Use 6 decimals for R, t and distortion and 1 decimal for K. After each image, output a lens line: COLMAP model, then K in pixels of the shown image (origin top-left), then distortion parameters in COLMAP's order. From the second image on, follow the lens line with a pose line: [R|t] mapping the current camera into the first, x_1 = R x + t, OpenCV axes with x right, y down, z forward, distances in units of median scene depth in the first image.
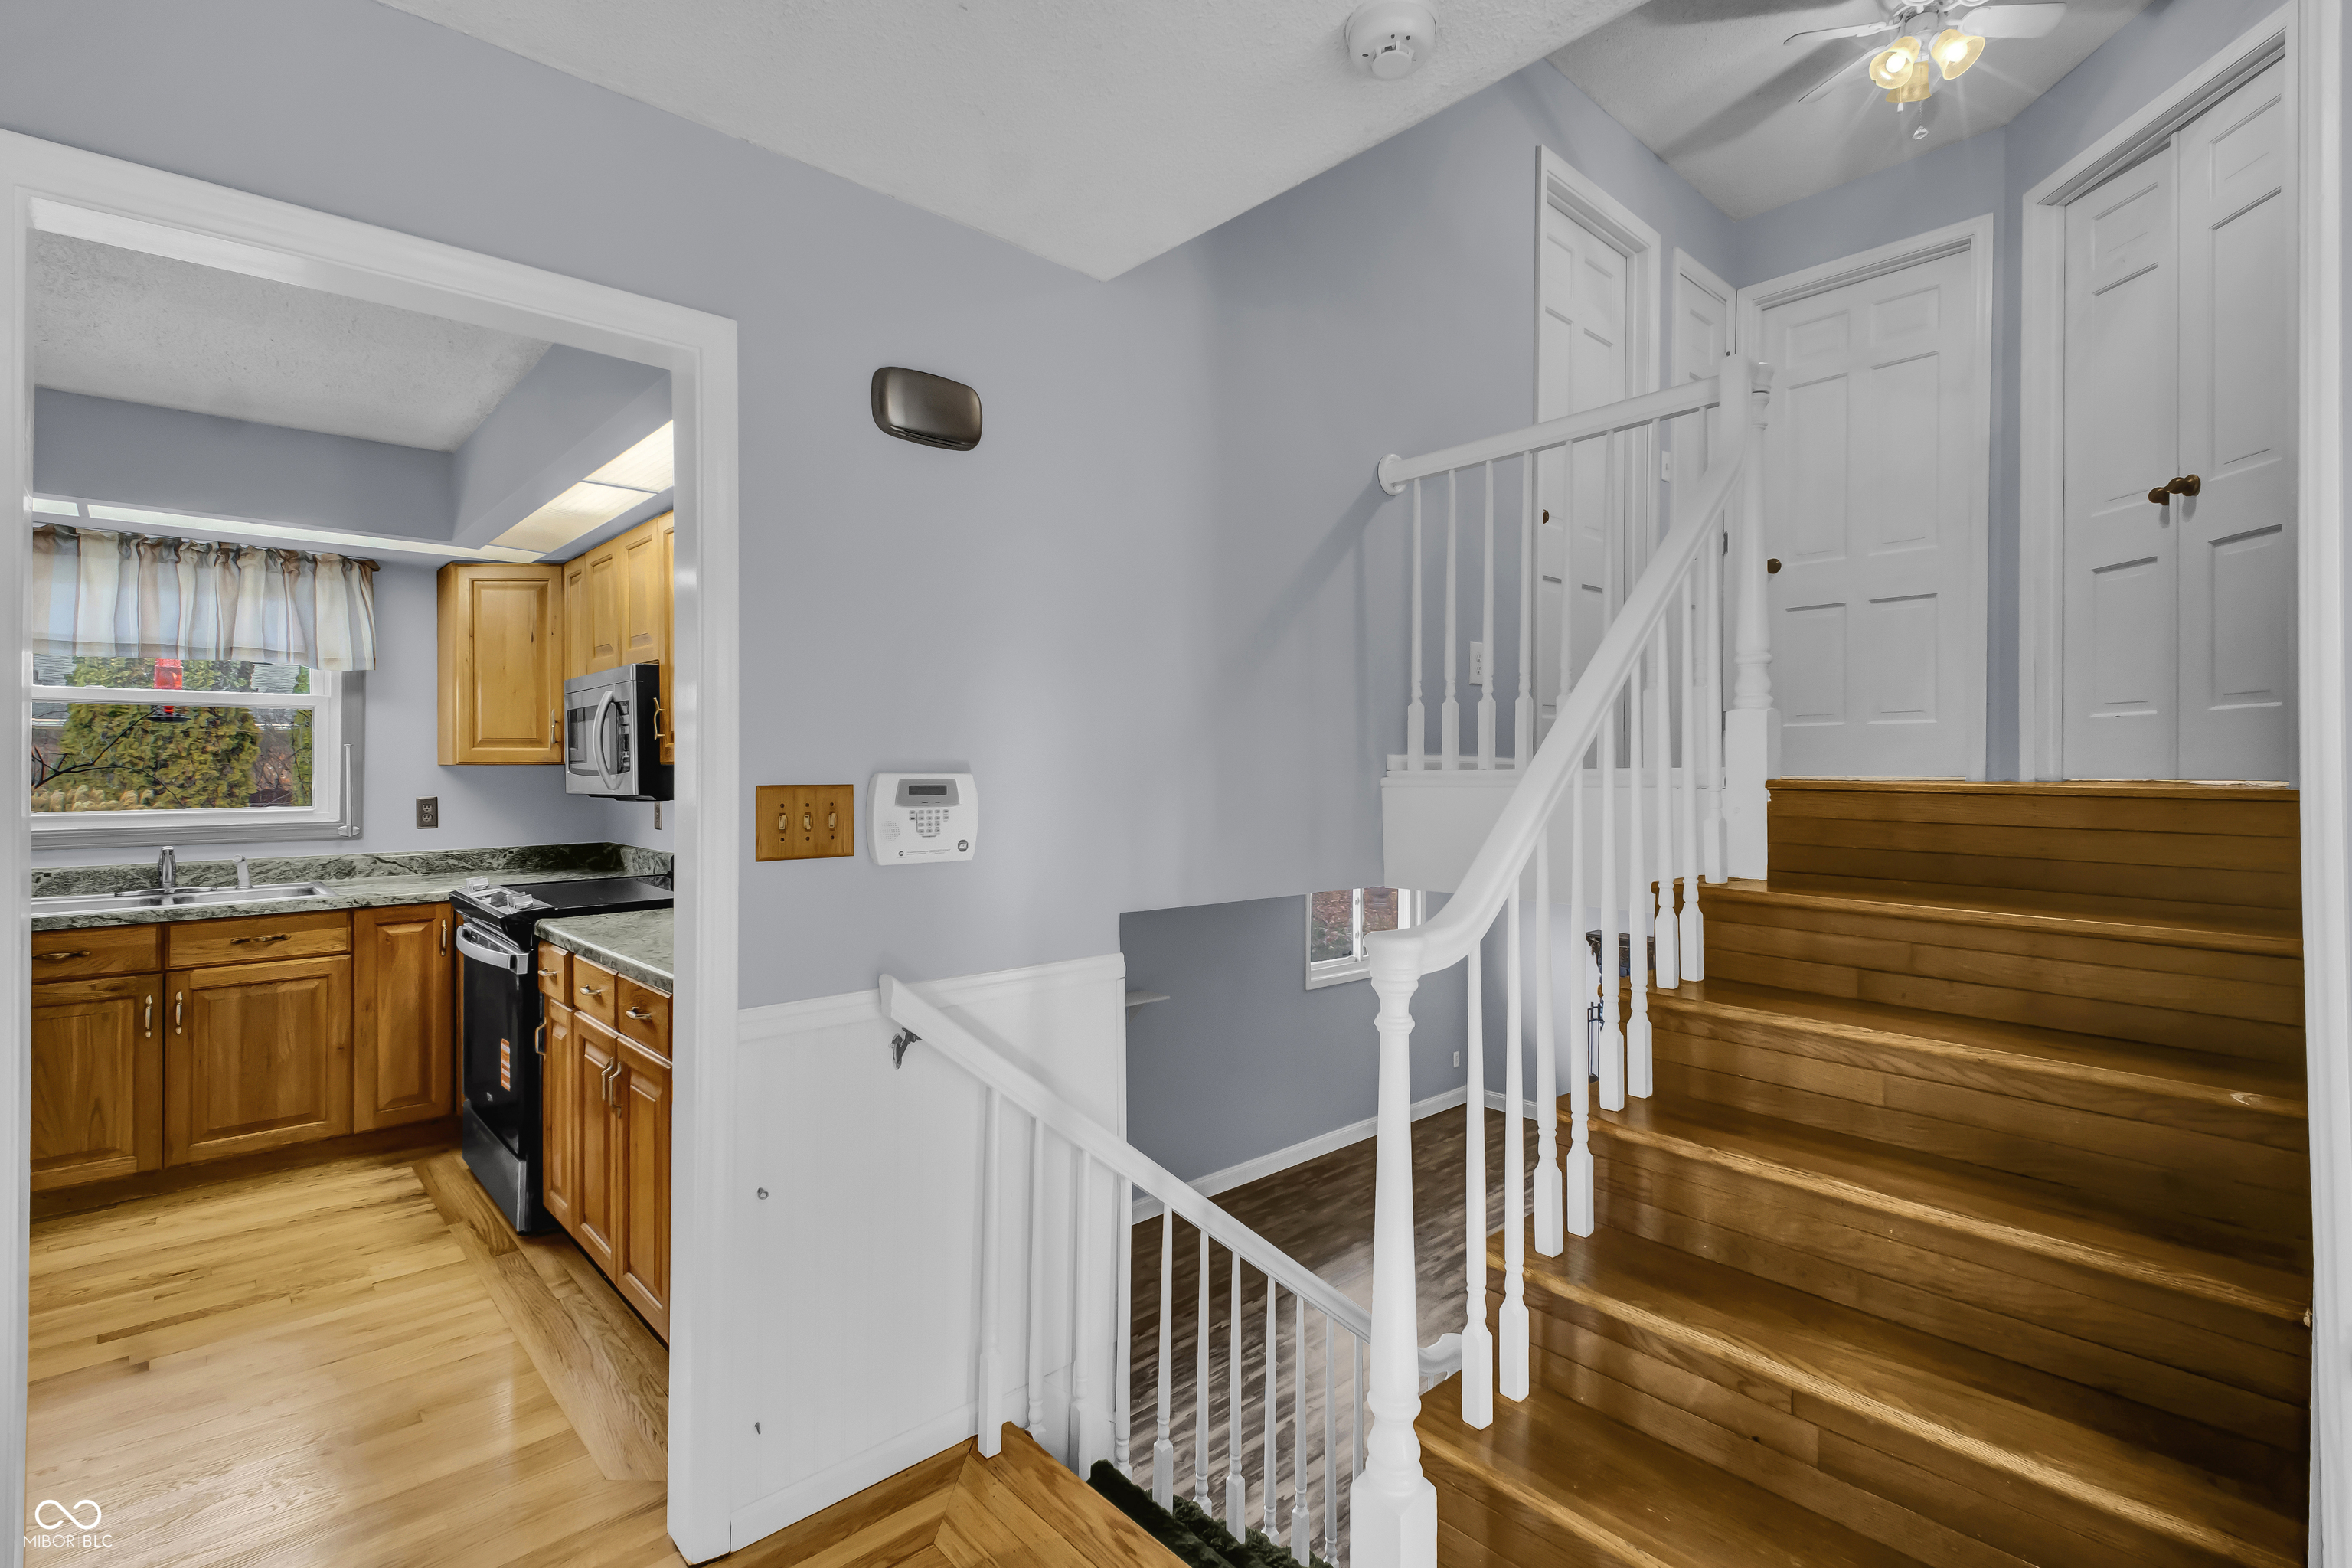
lens RADIAL K [[1086.2, 0, 1181.0], [0, 1086.2, 766.7], [0, 0, 1]] dist [0.038937, -0.016061]
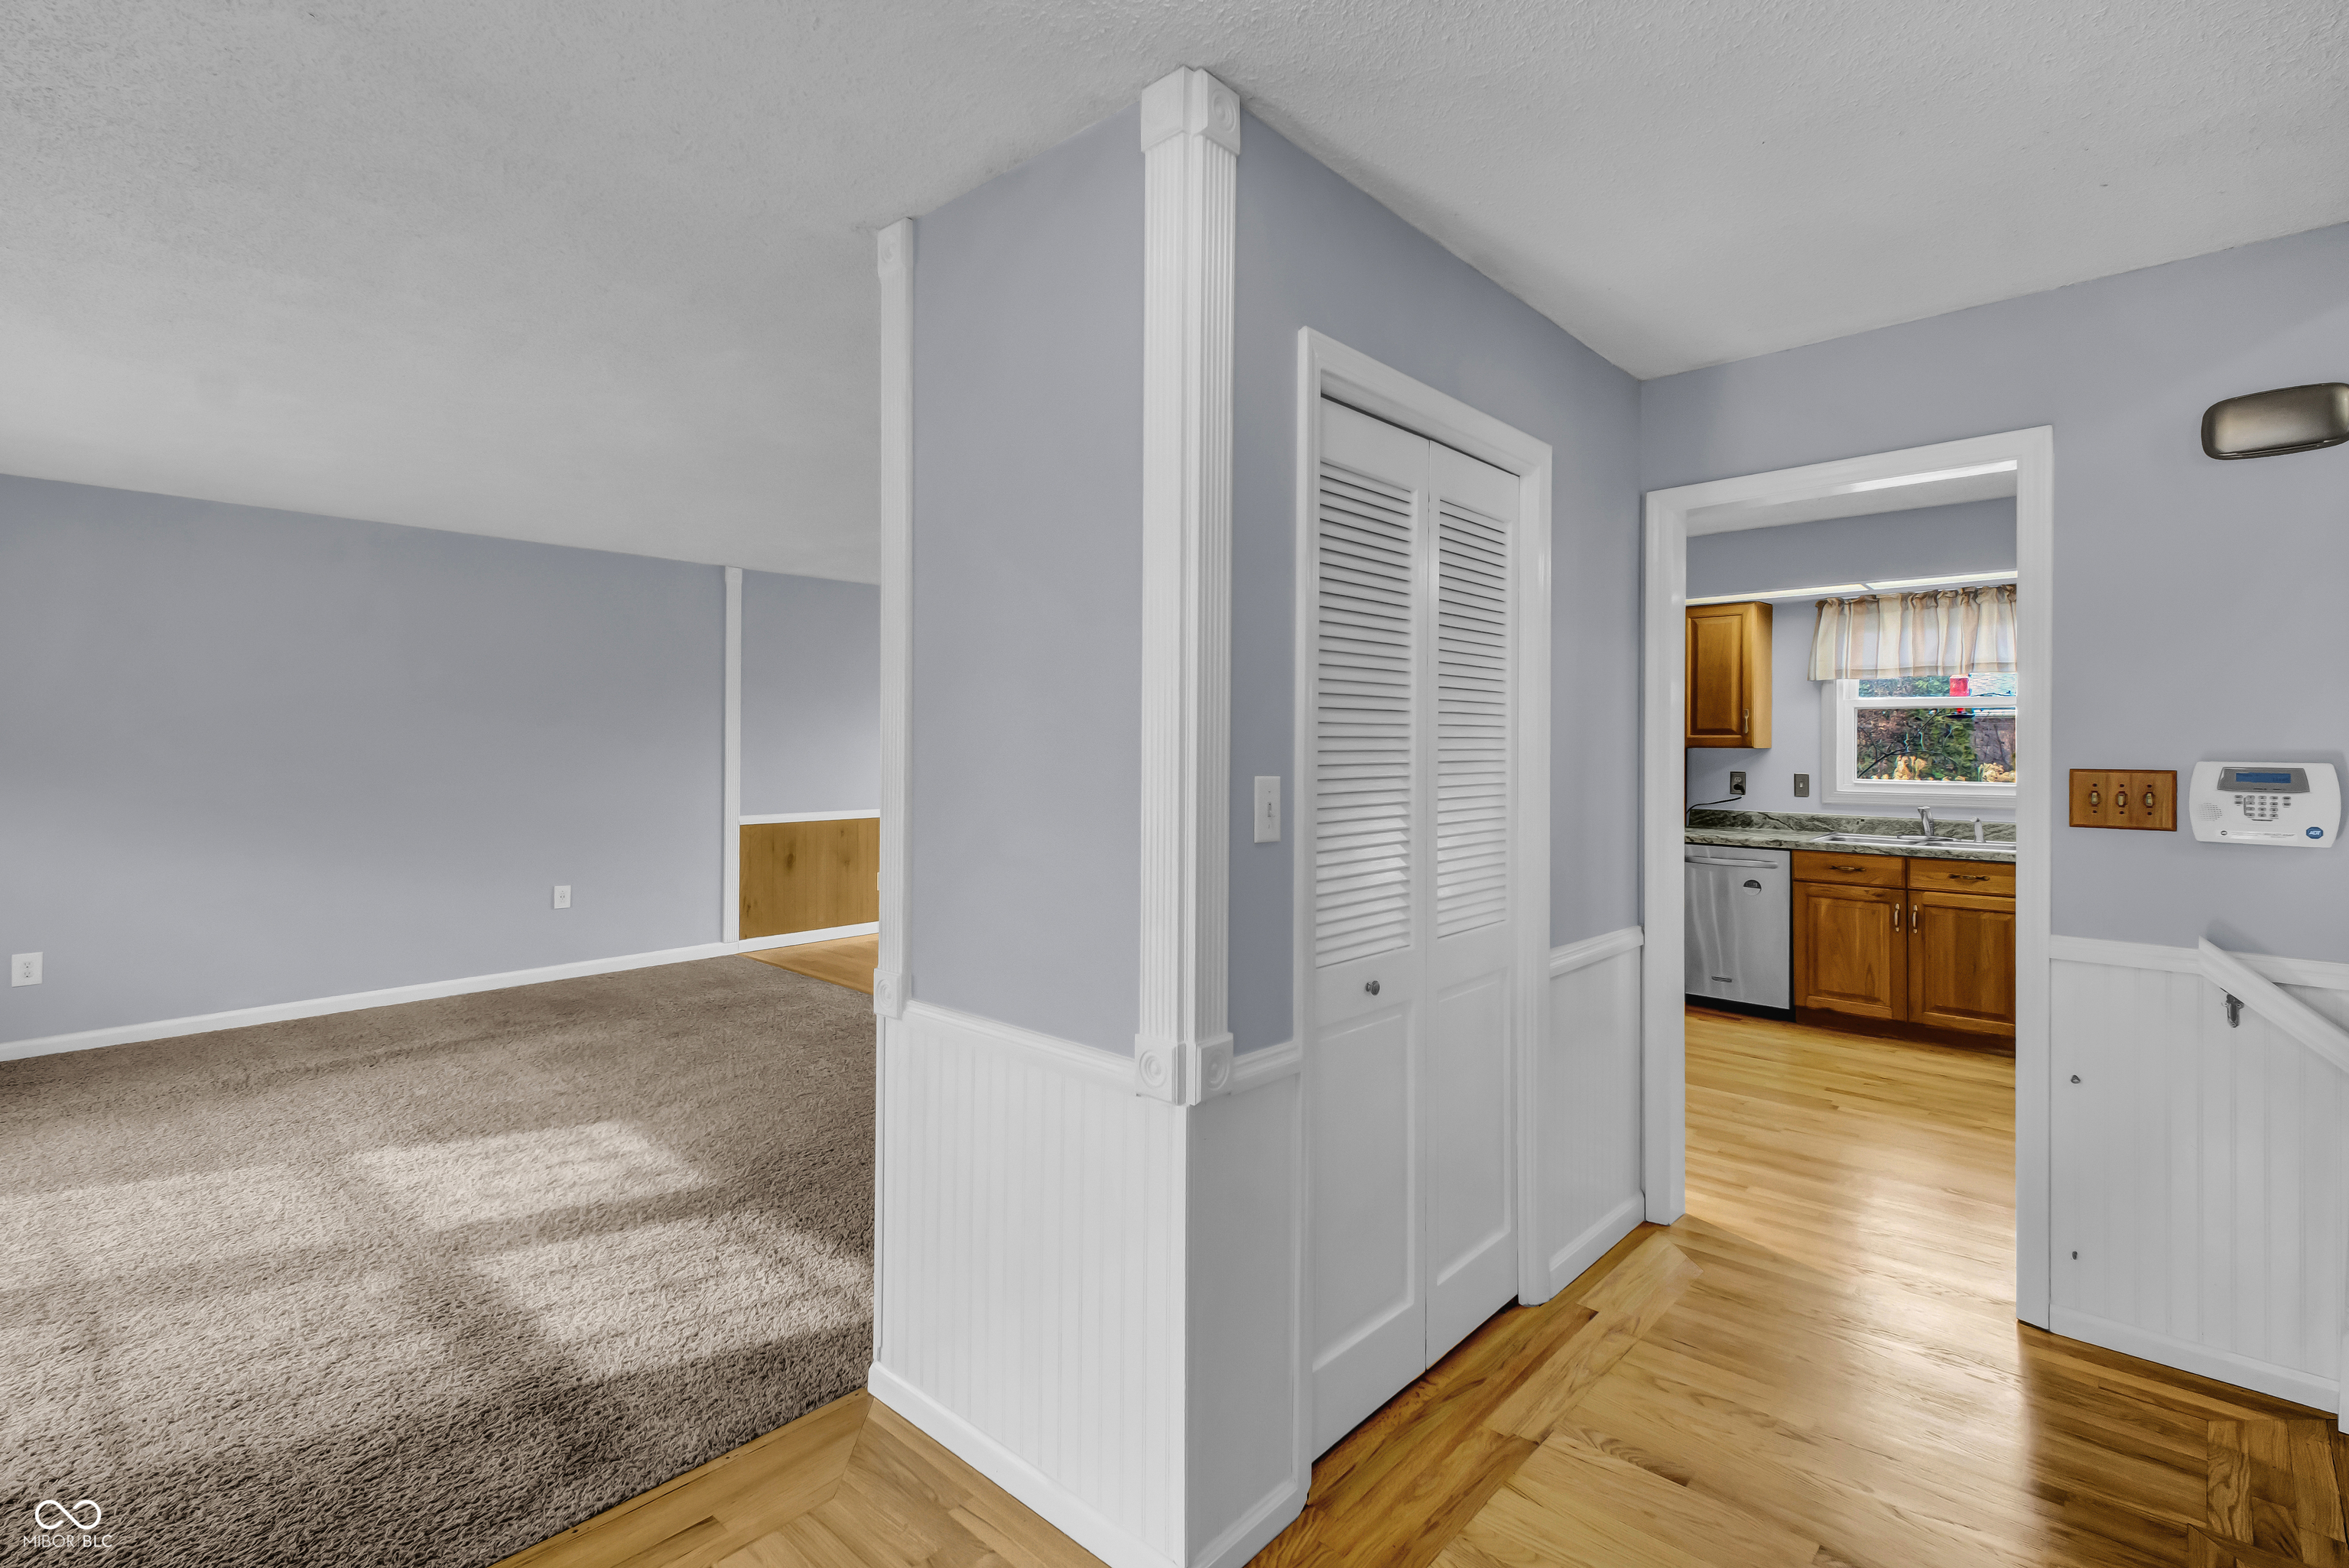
lens RADIAL K [[1093.4, 0, 1167.1], [0, 1093.4, 739.7], [0, 0, 1]] dist [0.030888, -0.013222]
pose [[0.078617, -0.004385, -0.996895, 0.439472], [-0.005838, 0.999971, -0.004858, -0.002218], [0.996888, 0.006202, 0.078589, -0.092660]]
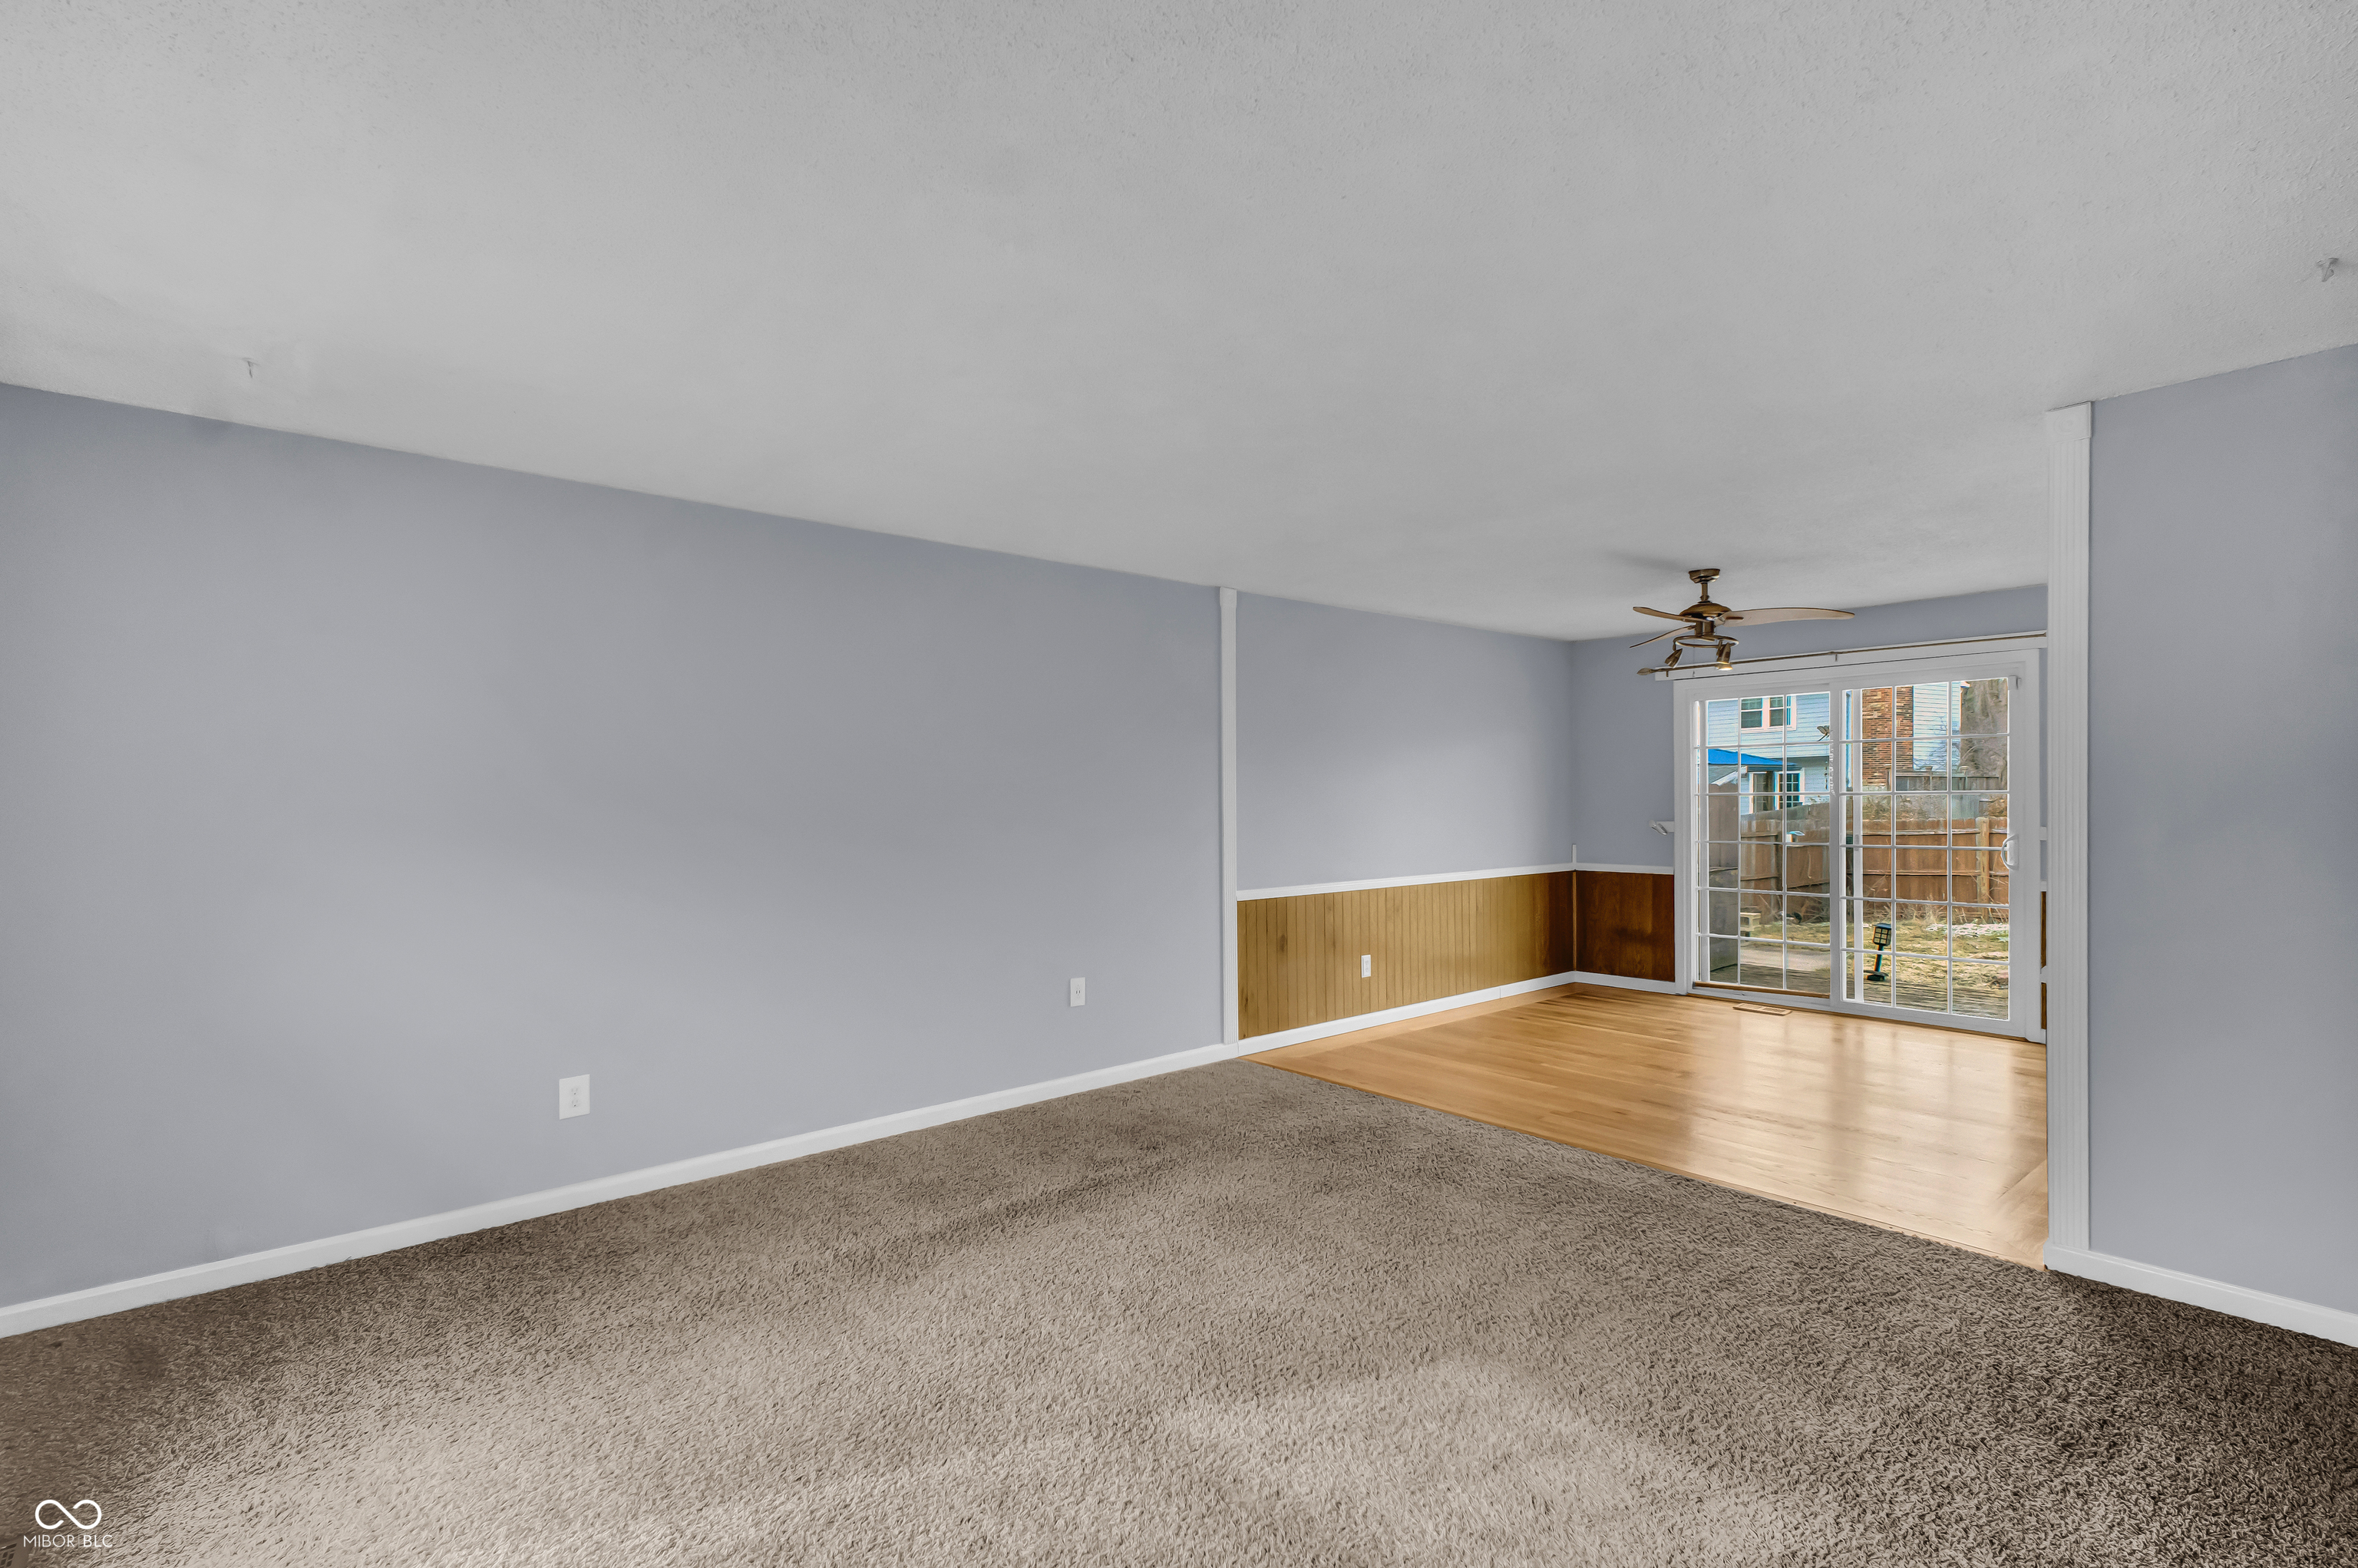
lens RADIAL K [[1093.7, 0, 1183.7], [0, 1093.7, 815.7], [0, 0, 1]] dist [0.044836, -0.024960]
pose [[-0.038769, 0.011413, -0.999183, 0.063500], [0.009612, 0.999893, 0.011048, -0.000316], [0.999202, -0.009176, -0.038874, -0.676492]]
